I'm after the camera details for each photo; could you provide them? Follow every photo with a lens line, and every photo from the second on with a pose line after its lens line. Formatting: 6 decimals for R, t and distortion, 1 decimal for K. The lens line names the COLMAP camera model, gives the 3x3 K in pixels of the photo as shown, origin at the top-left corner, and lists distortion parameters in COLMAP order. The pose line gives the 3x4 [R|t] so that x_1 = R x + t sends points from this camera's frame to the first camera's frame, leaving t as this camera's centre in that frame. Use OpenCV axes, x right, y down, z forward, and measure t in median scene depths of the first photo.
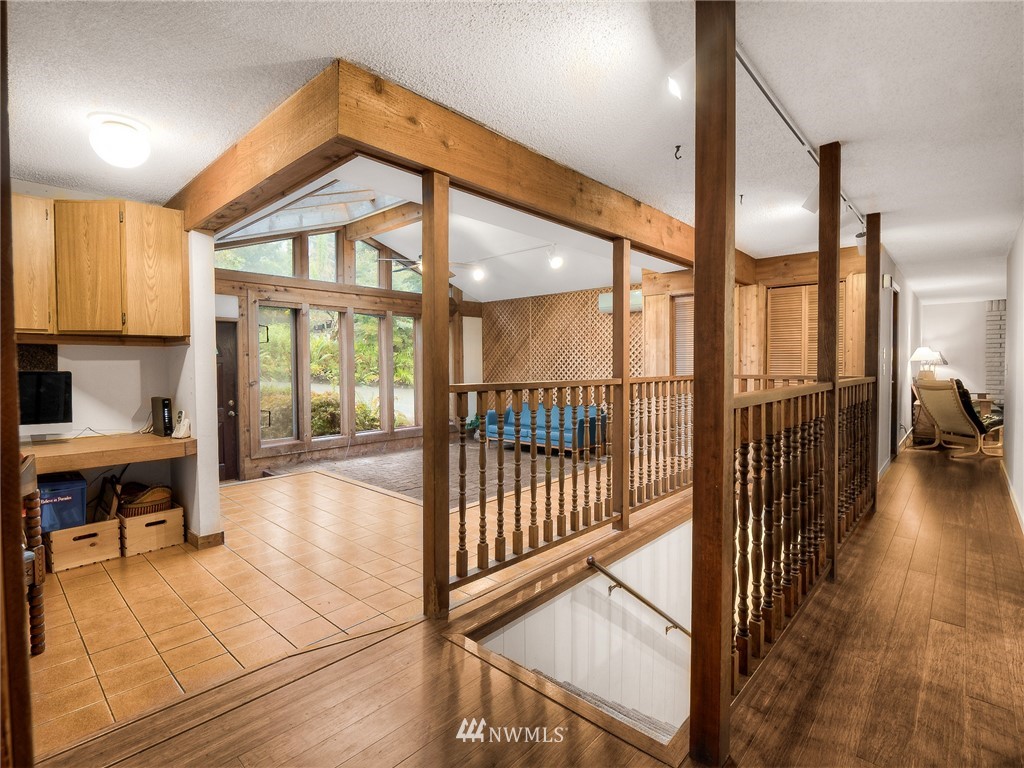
lens RADIAL K [[494.0, 0, 512.4], [0, 494.0, 379.9], [0, 0, 1]] dist [-0.002246, -0.000142]
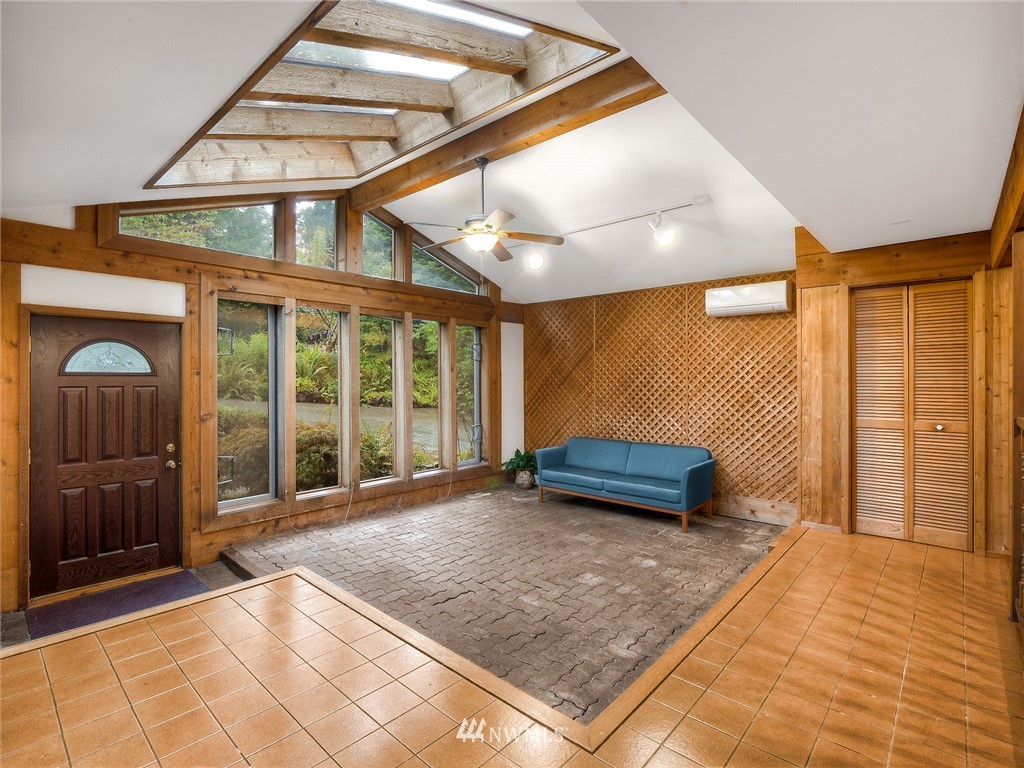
lens RADIAL K [[494.0, 0, 511.8], [0, 494.0, 380.3], [0, 0, 1]] dist [-0.002246, -0.000142]
pose [[0.999961, 0.005328, 0.006977, -0.106515], [-0.005150, 0.999668, -0.025261, -0.023227], [-0.007109, 0.025224, 0.999657, 0.290285]]
